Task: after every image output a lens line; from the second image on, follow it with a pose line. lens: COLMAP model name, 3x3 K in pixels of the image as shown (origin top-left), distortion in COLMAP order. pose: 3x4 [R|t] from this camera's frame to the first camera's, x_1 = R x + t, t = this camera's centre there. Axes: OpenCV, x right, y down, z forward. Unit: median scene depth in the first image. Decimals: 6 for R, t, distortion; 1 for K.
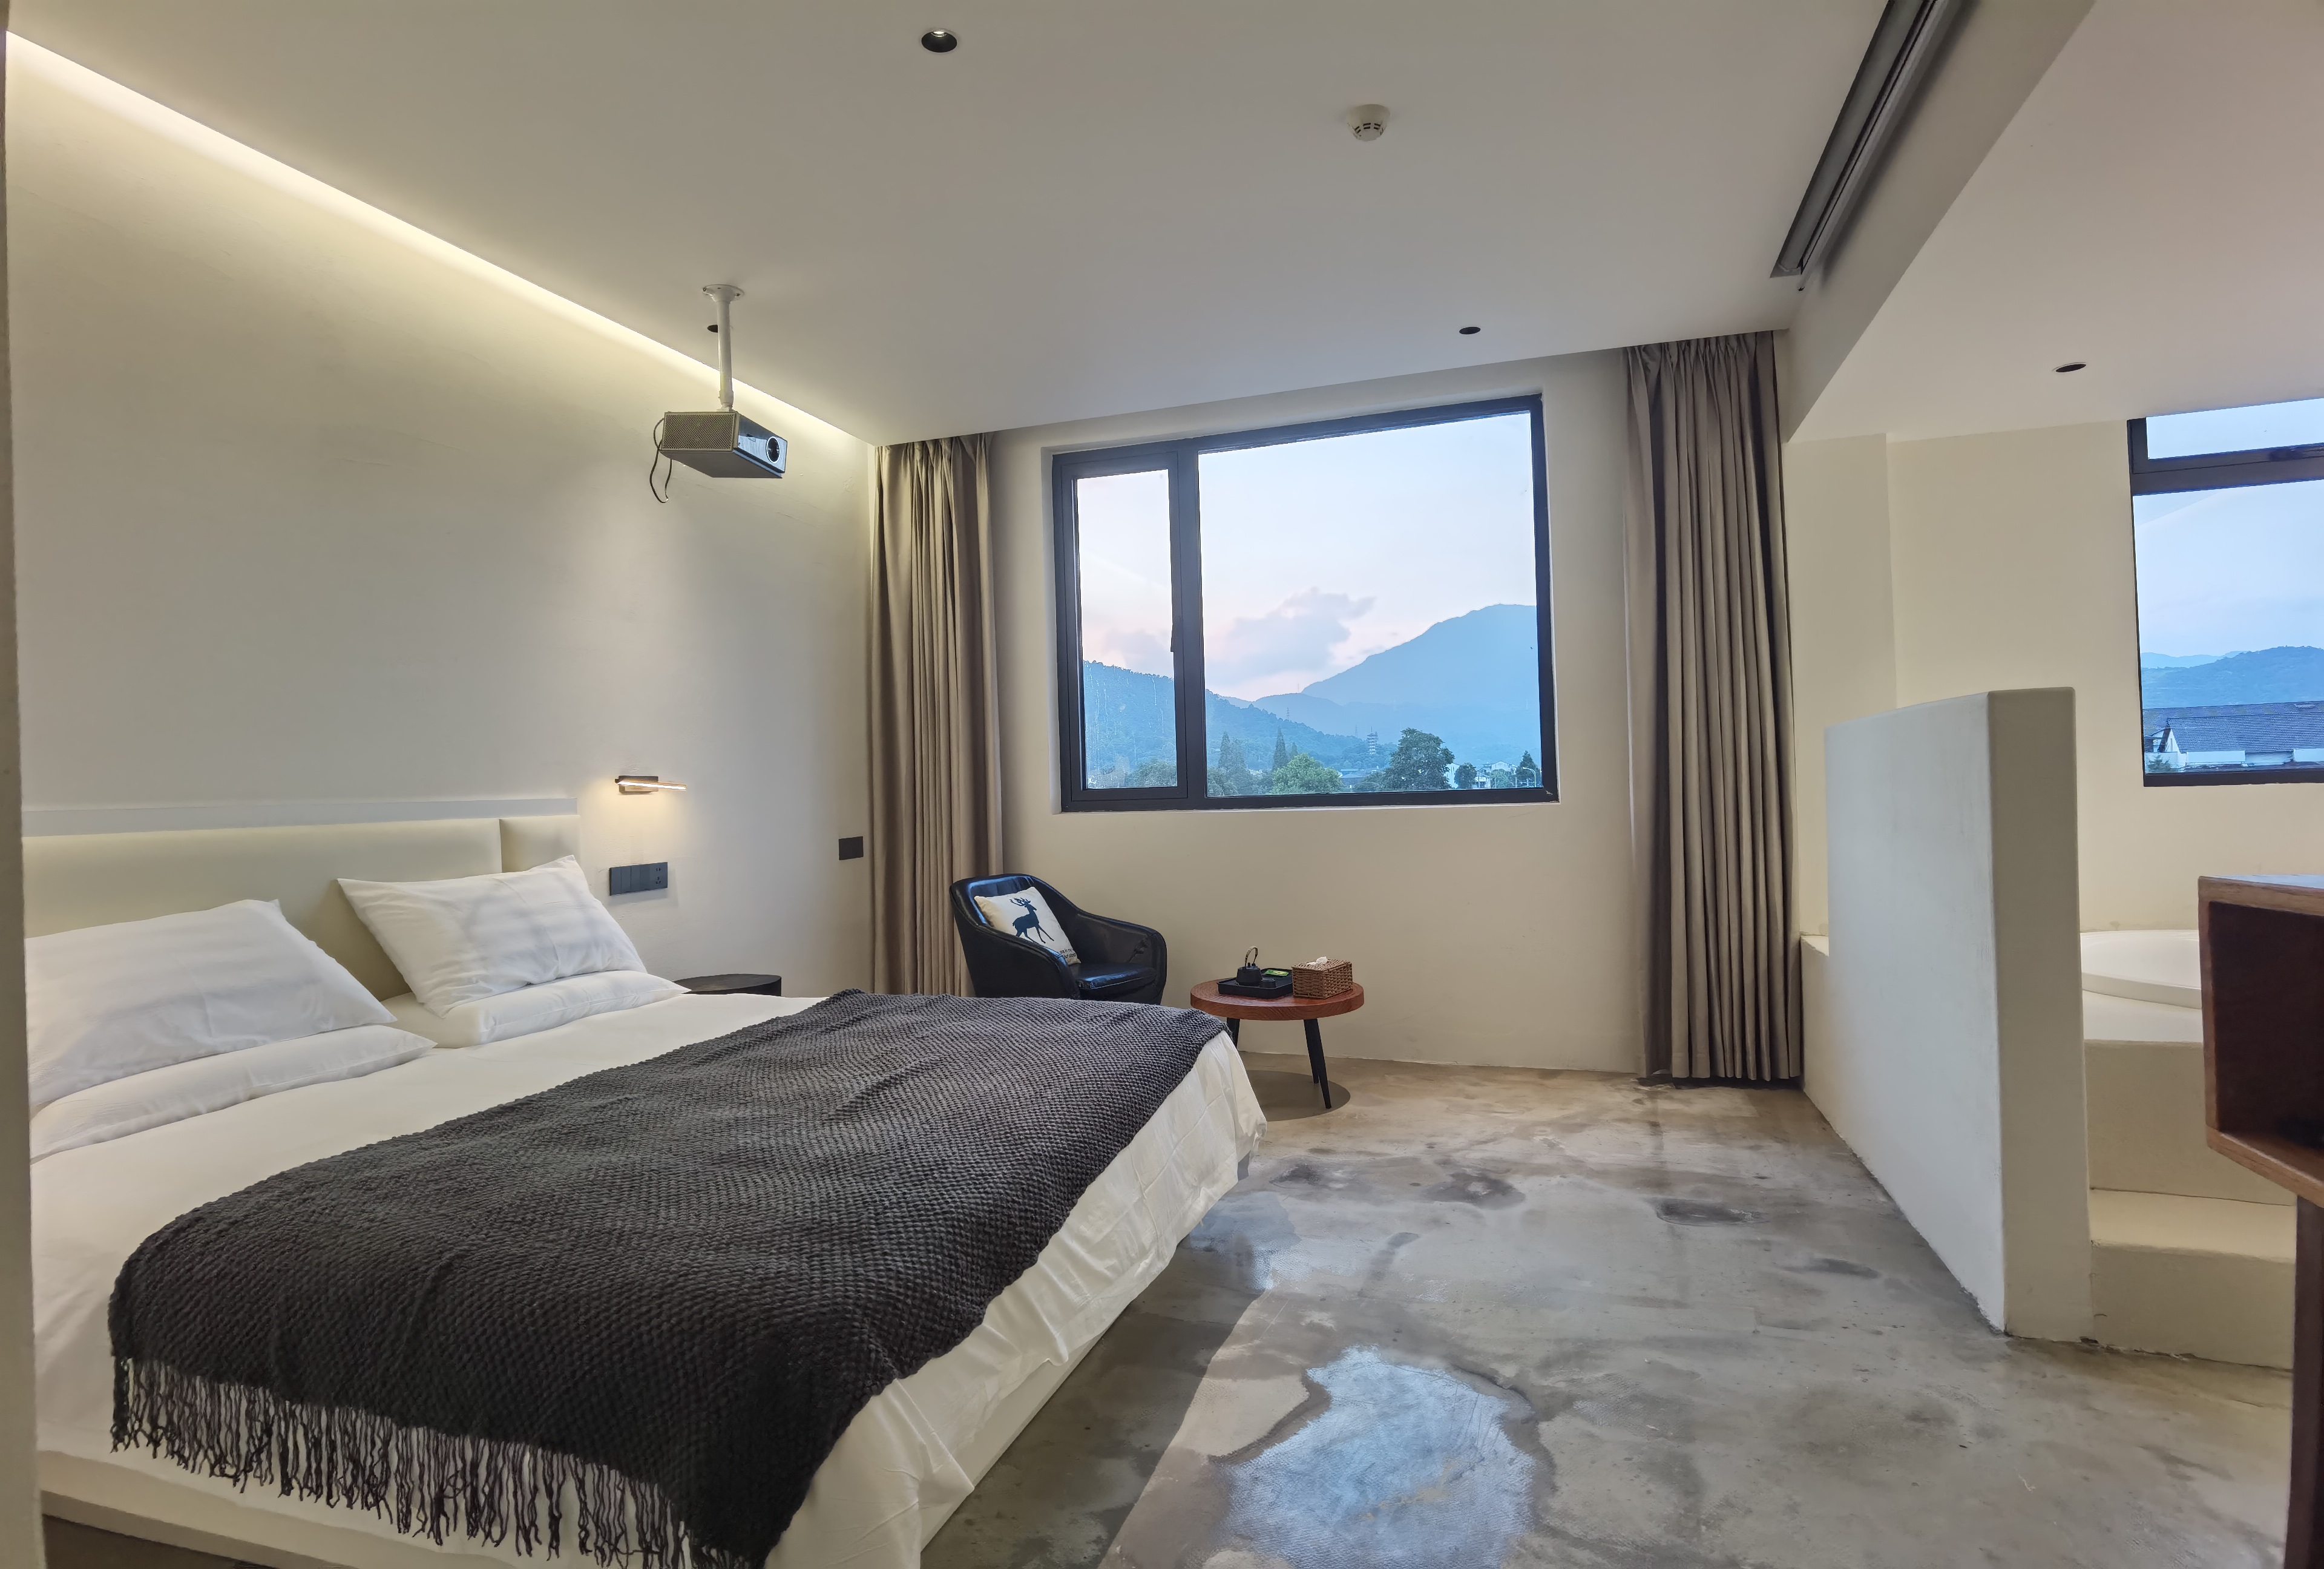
lens RADIAL K [[1240.8, 0, 1138.1], [0, 1240.8, 782.3], [0, 0, 1]] dist [-0.057870, 0.033999]
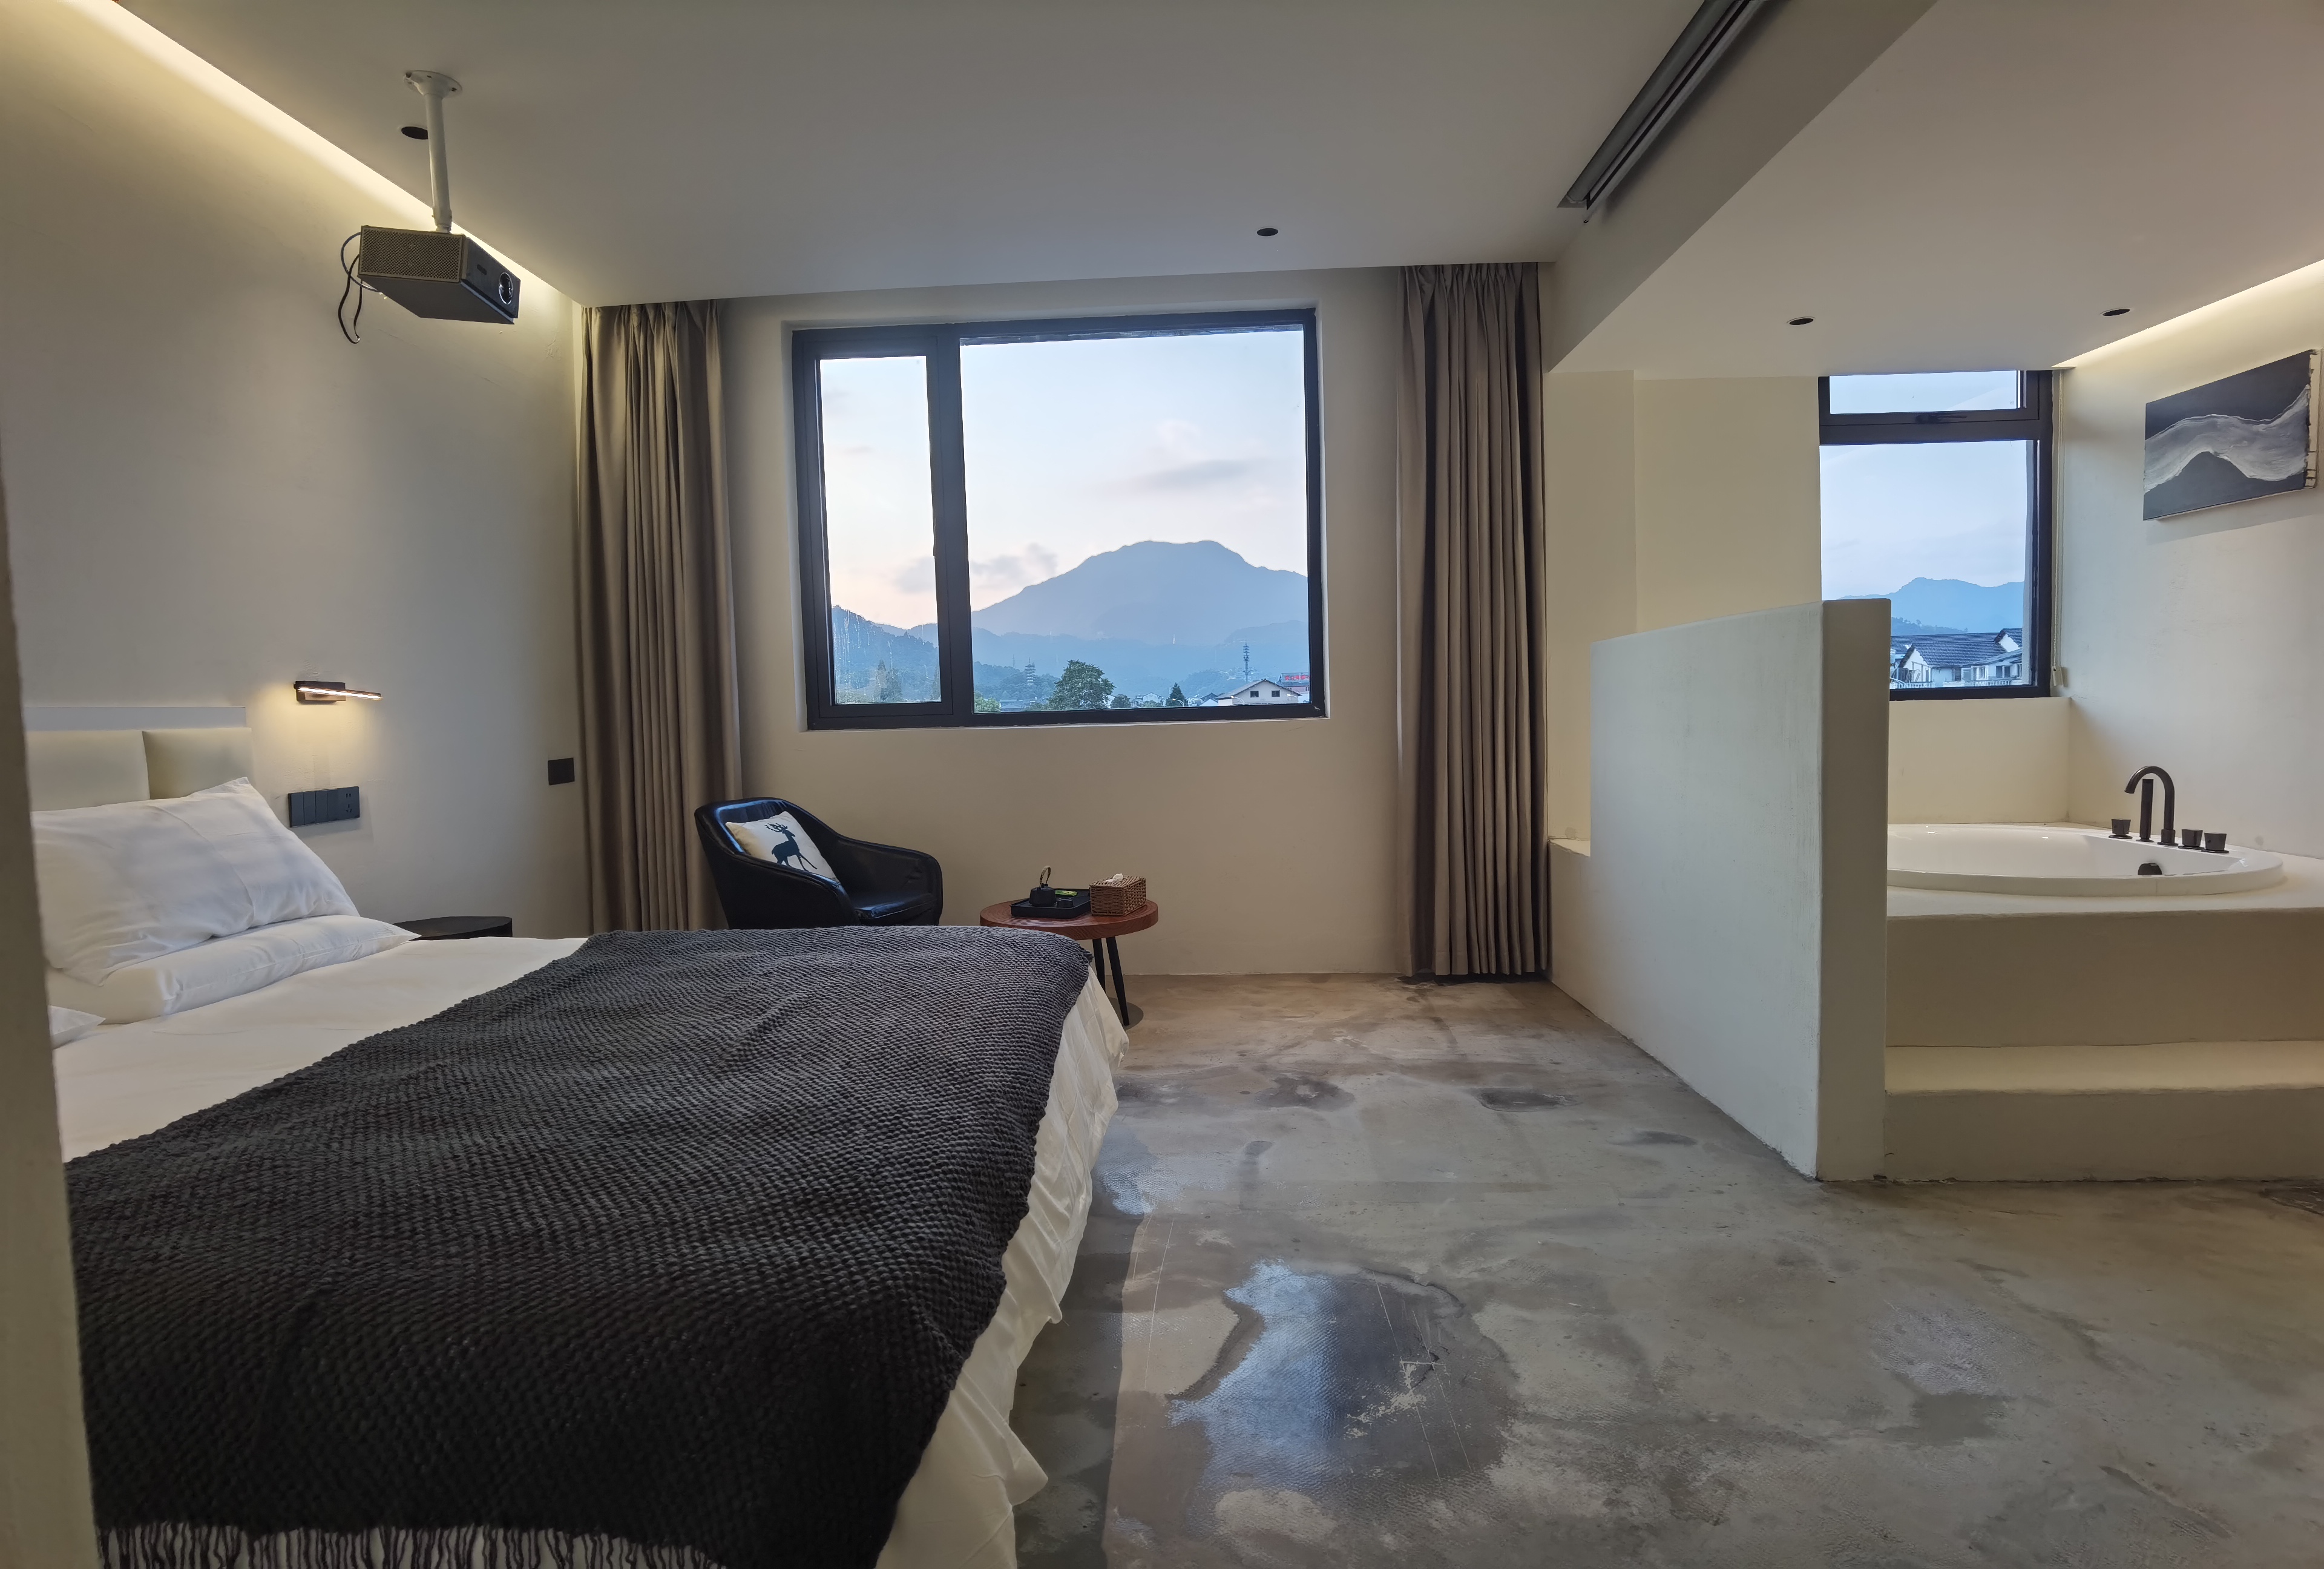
lens RADIAL K [[1240.8, 0, 1146.9], [0, 1240.8, 789.7], [0, 0, 1]] dist [-0.057870, 0.033999]
pose [[0.959179, -0.015346, 0.282384, -0.134136], [-0.002042, 0.998125, 0.061177, 0.020380], [-0.282794, -0.059257, 0.957349, 0.085167]]
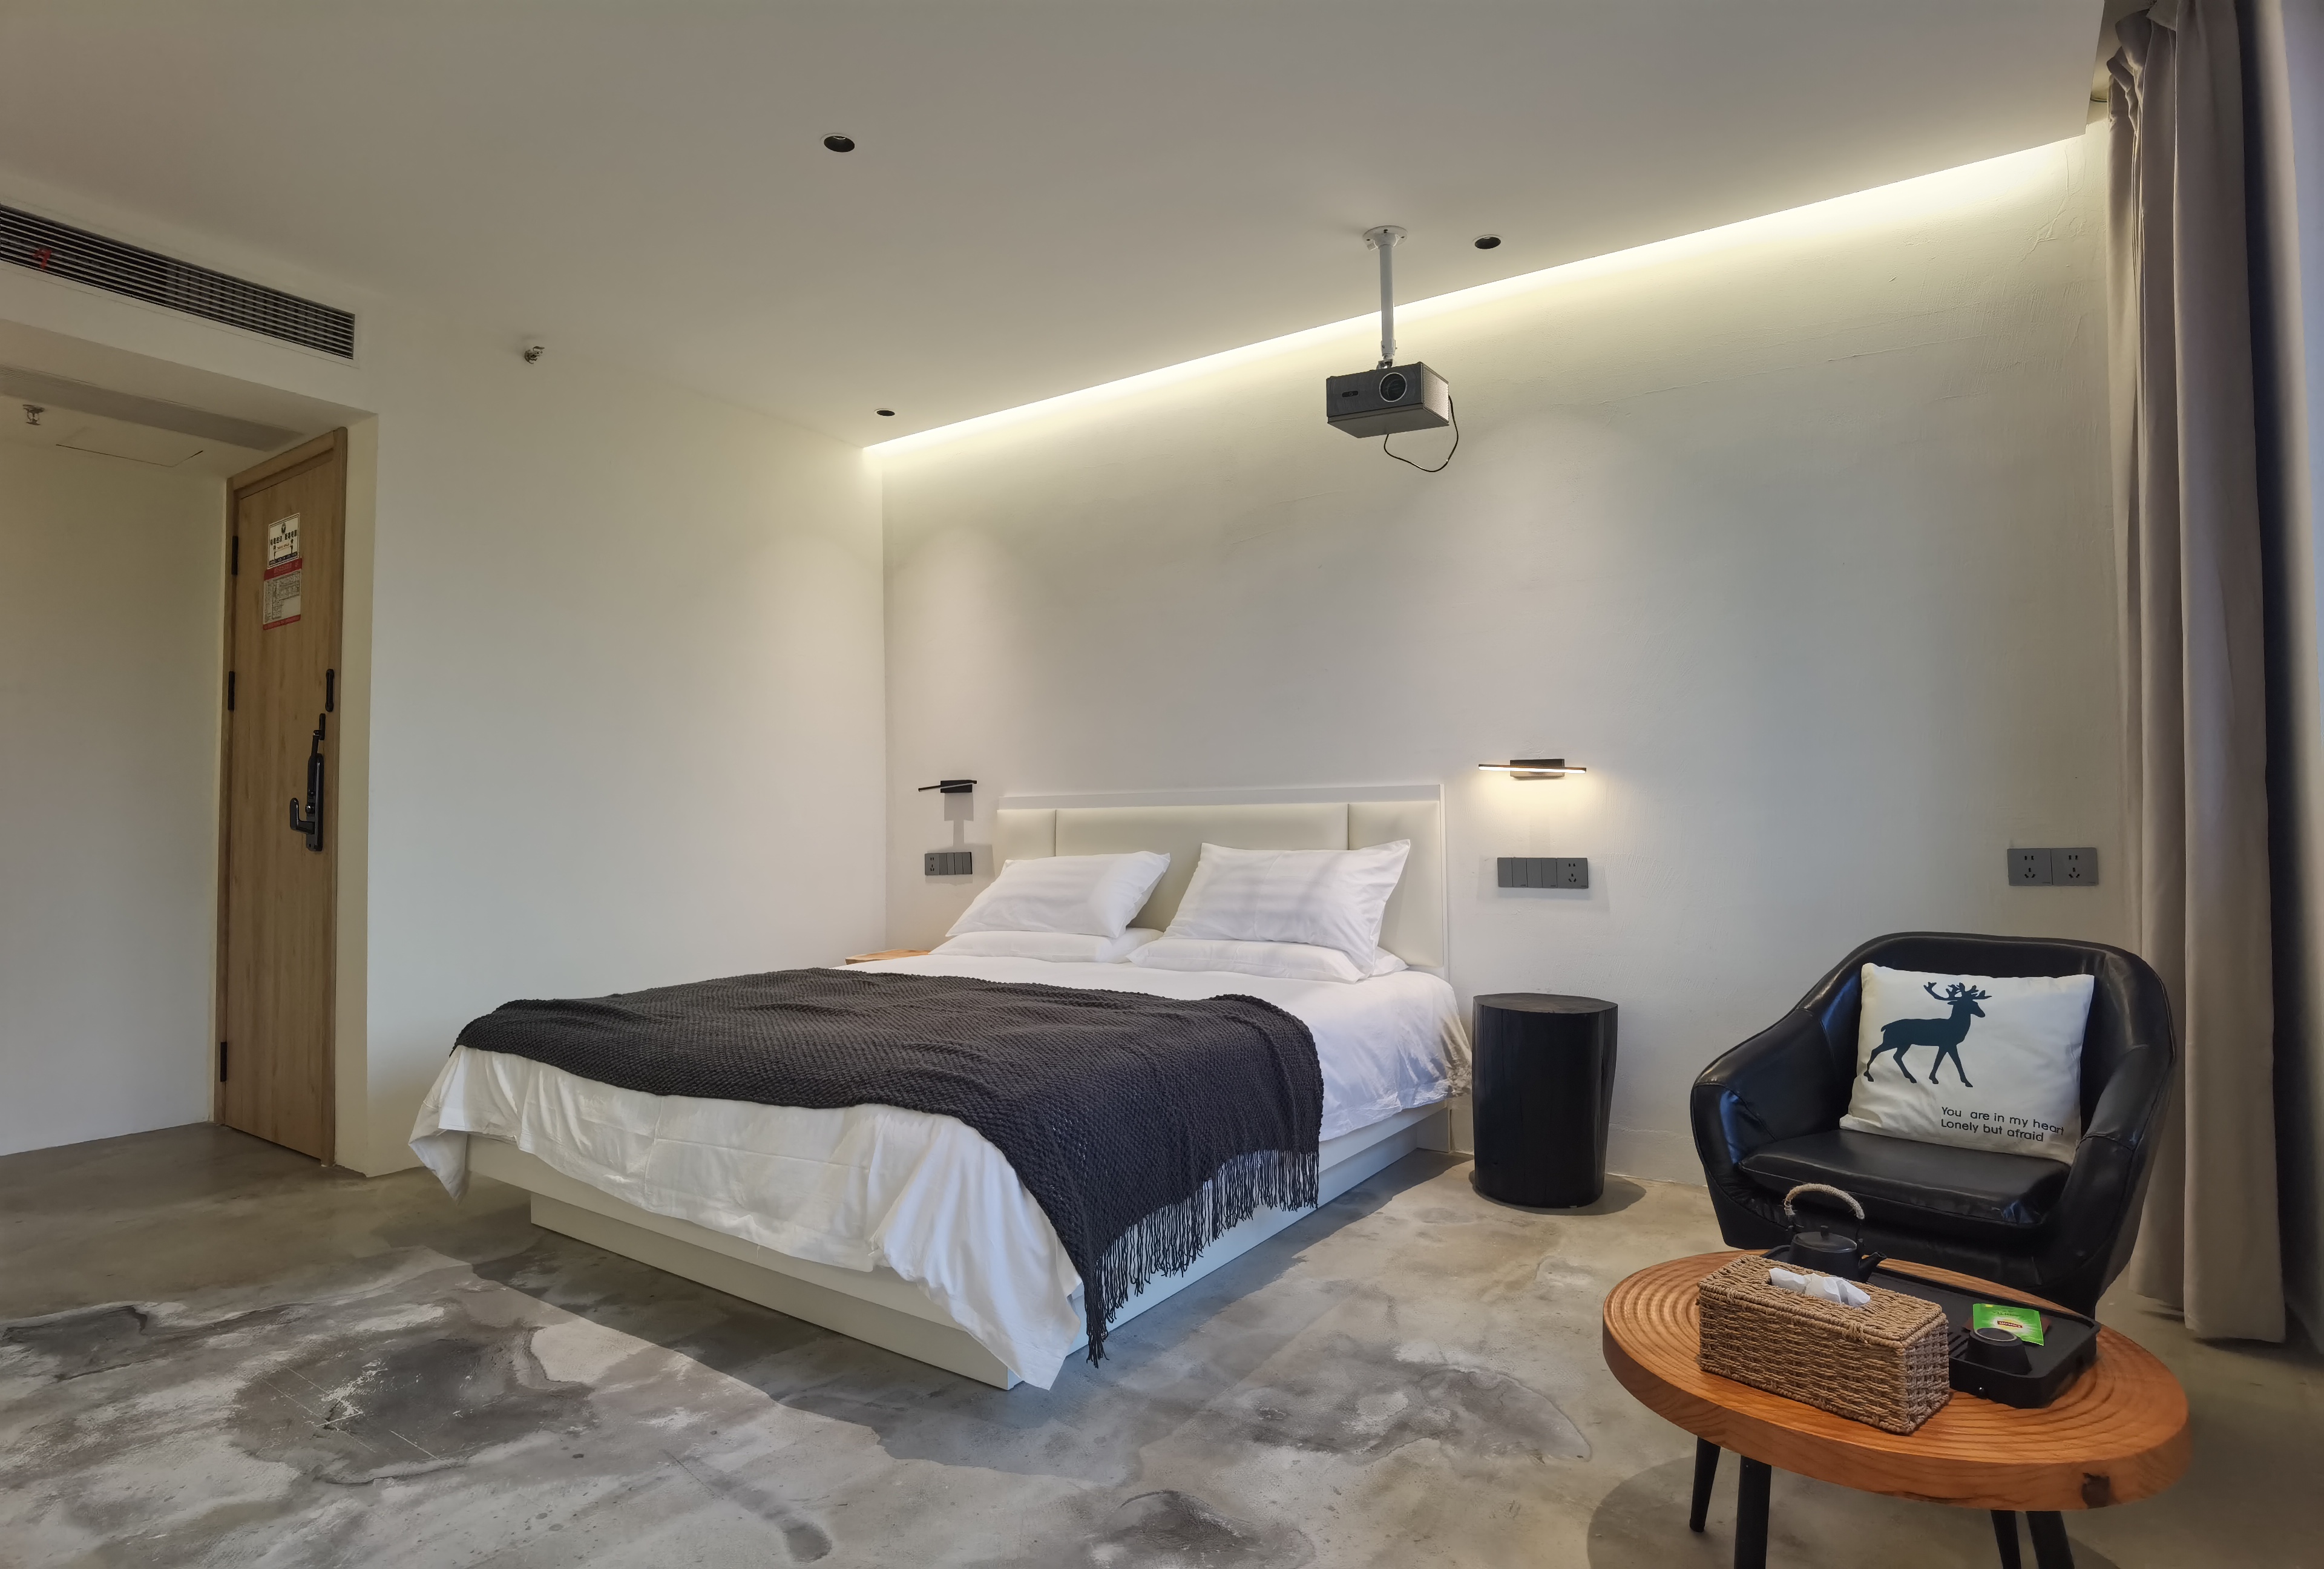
lens RADIAL K [[1240.8, 0, 1188.9], [0, 1240.8, 790.3], [0, 0, 1]] dist [-0.057870, 0.033999]
pose [[-0.261530, 0.011518, -0.965127, 0.669985], [0.019607, 0.999786, 0.006619, 0.007678], [0.964996, -0.017193, -0.261700, 1.229786]]
